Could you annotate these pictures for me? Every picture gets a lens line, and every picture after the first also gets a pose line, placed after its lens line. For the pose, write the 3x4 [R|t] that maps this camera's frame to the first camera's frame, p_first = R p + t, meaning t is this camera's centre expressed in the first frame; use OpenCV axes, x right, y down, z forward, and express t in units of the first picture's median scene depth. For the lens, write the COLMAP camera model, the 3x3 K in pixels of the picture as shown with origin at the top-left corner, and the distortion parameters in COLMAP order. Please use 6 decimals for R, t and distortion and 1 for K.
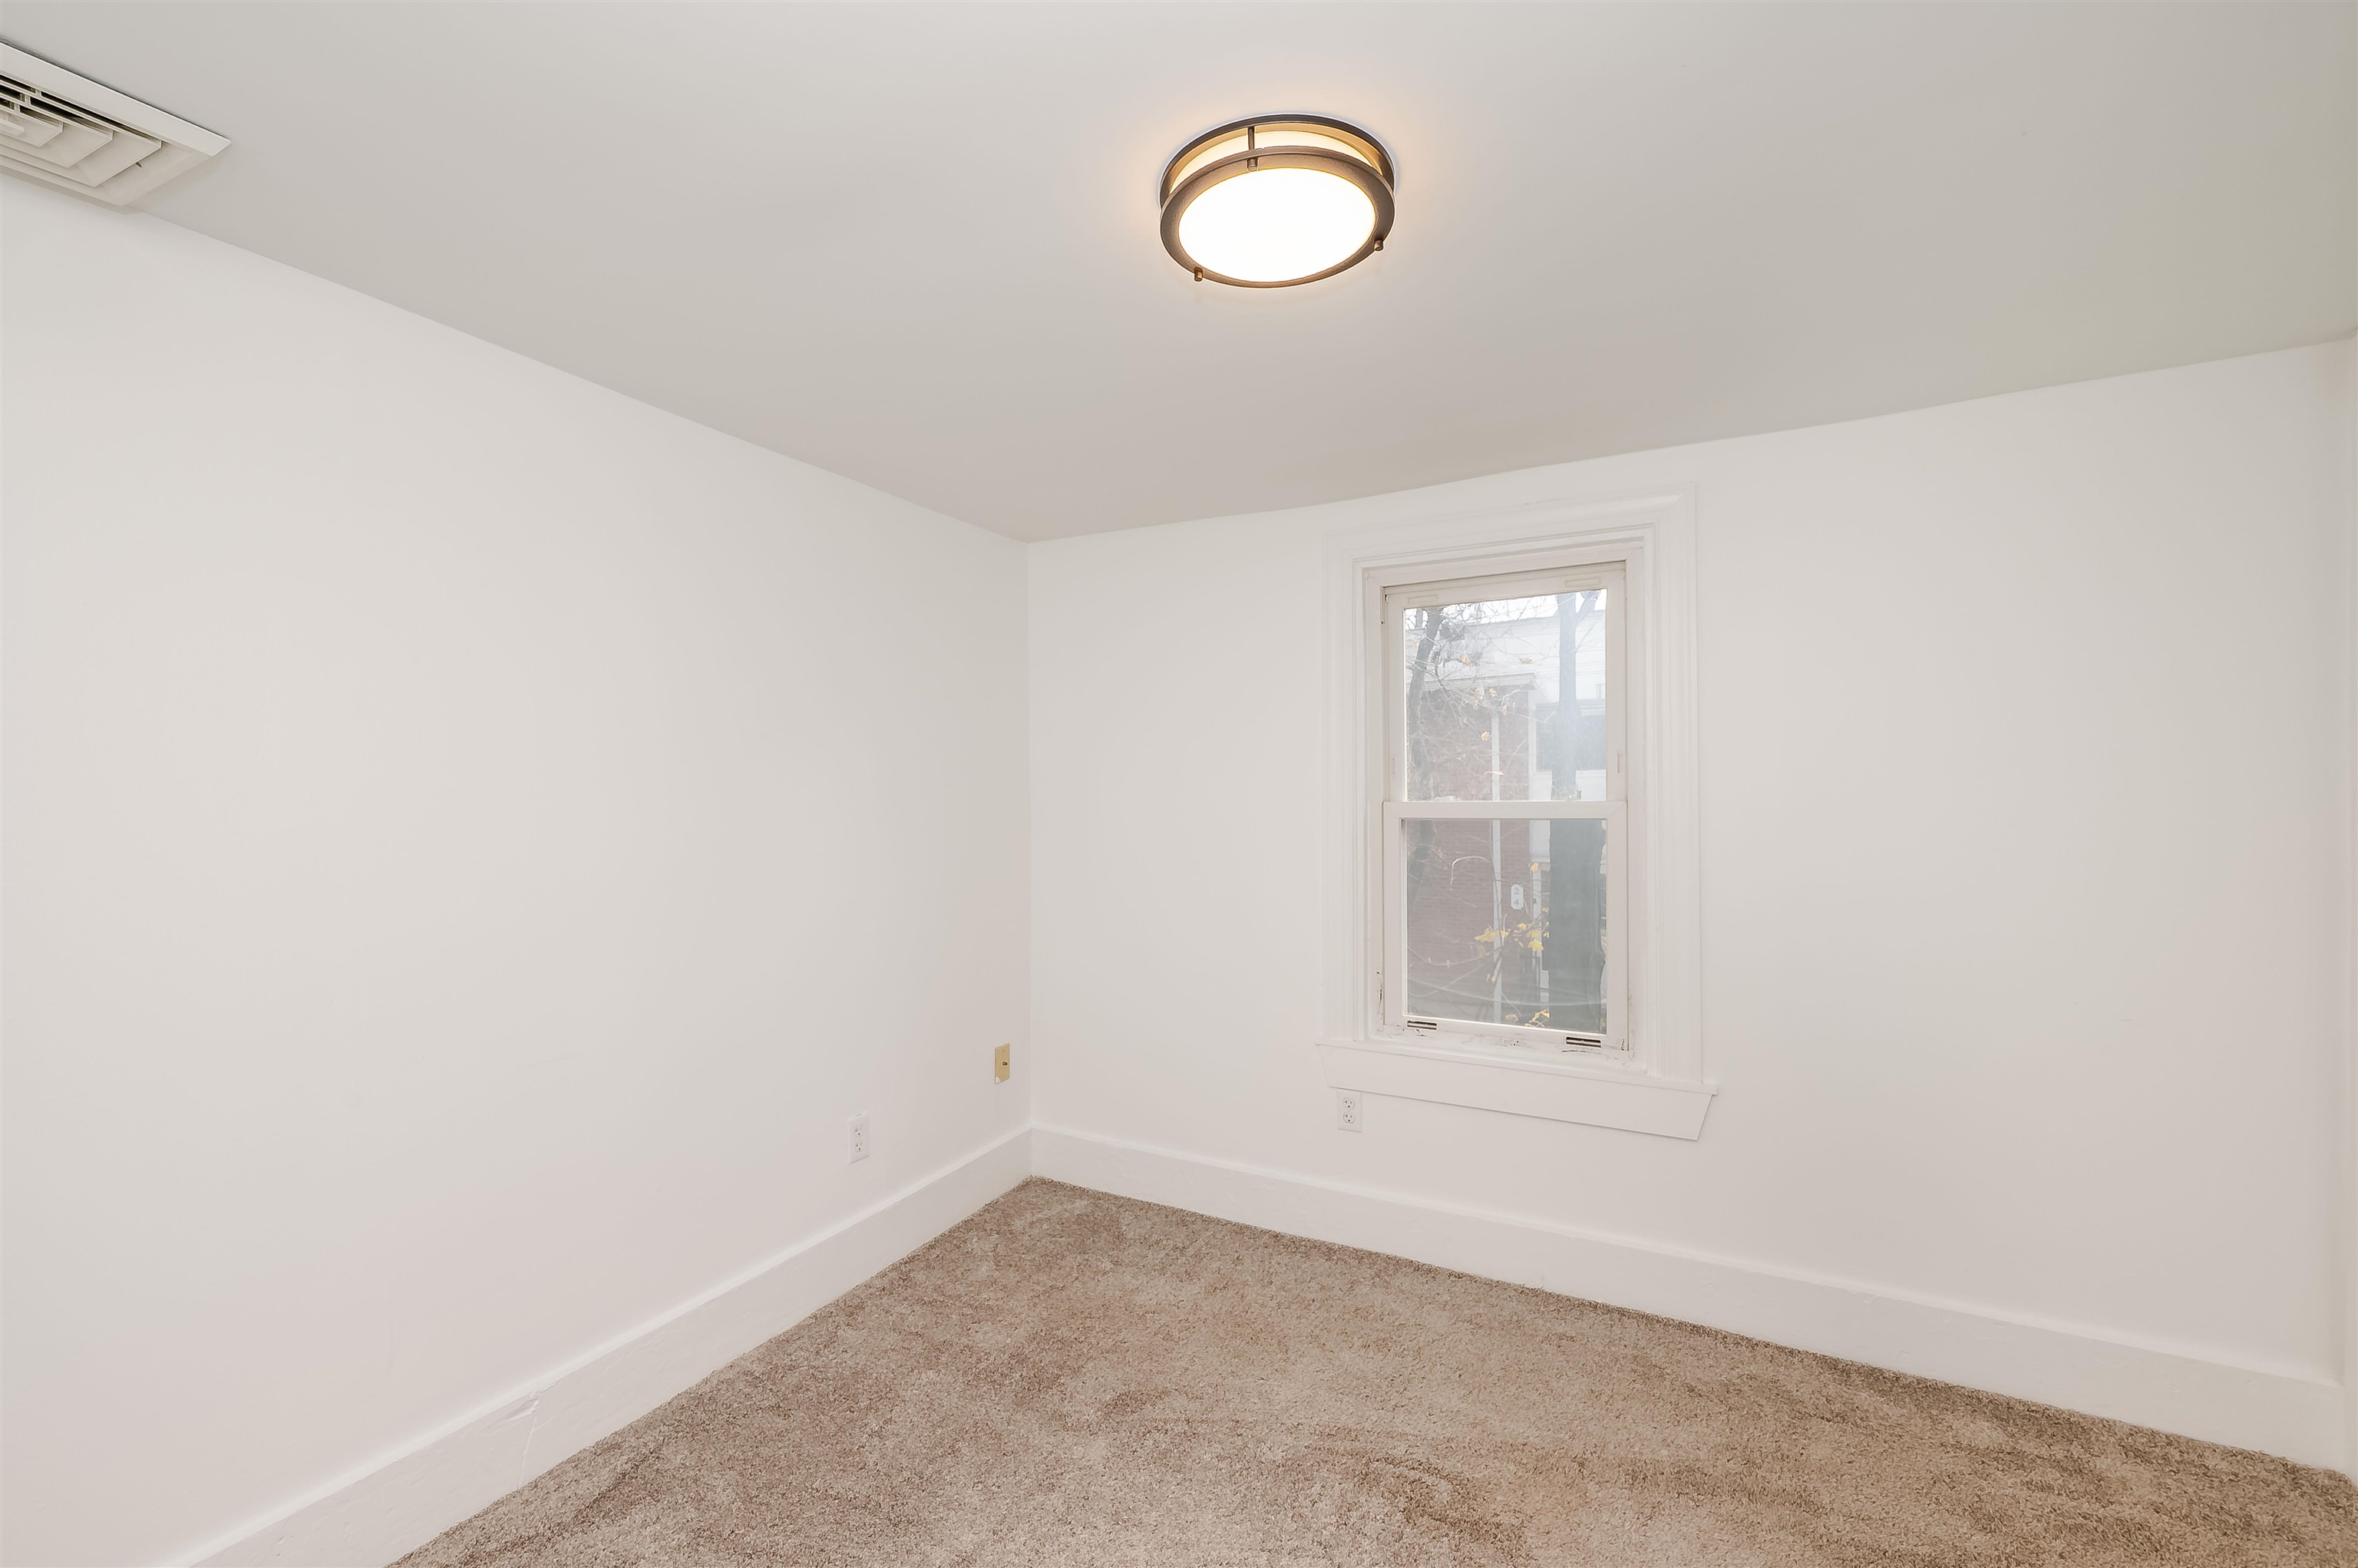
lens RADIAL K [[954.9, 0, 1179.0], [0, 954.9, 784.0], [0, 0, 1]] dist [-0.000598, 0.000156]
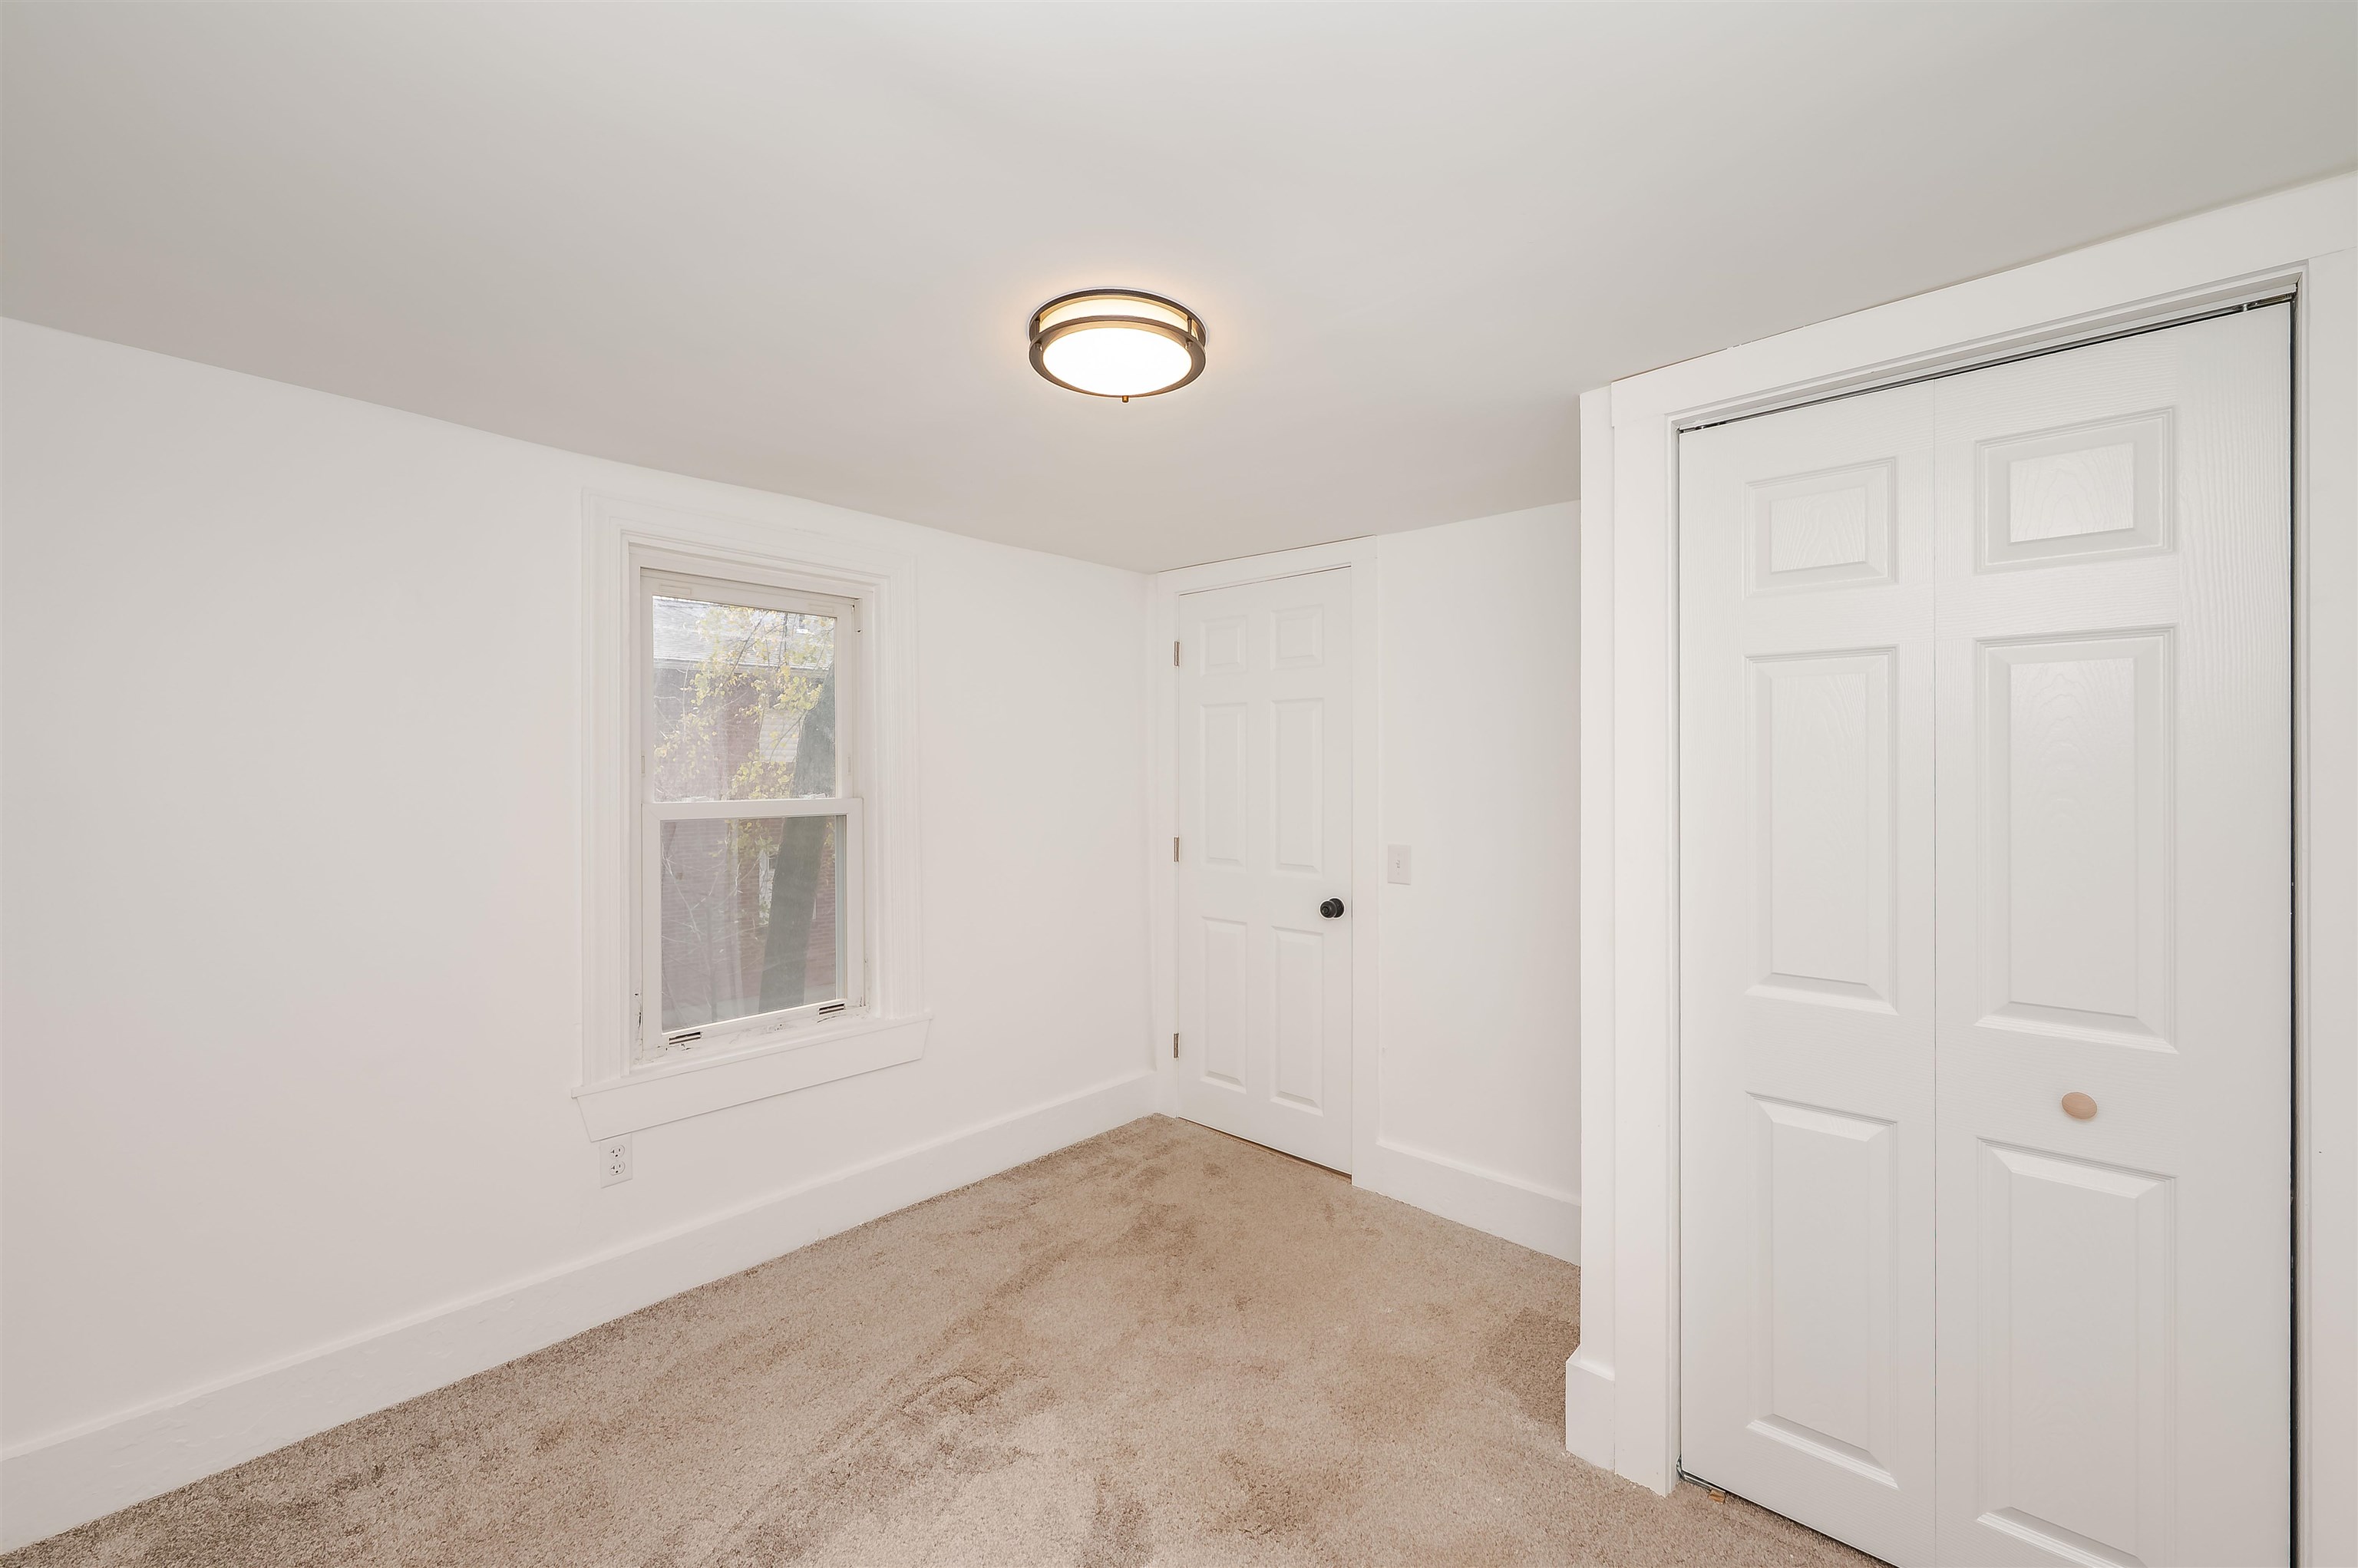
lens RADIAL K [[927.2, 0, 1127.3], [0, 927.2, 784.3], [0, 0, 1]] dist [0.000384, -0.000071]
pose [[0.289931, 0.006130, 0.957028, -0.562002], [0.013396, 0.999856, -0.010463, 0.017983], [-0.956954, 0.015854, 0.289807, 0.348143]]
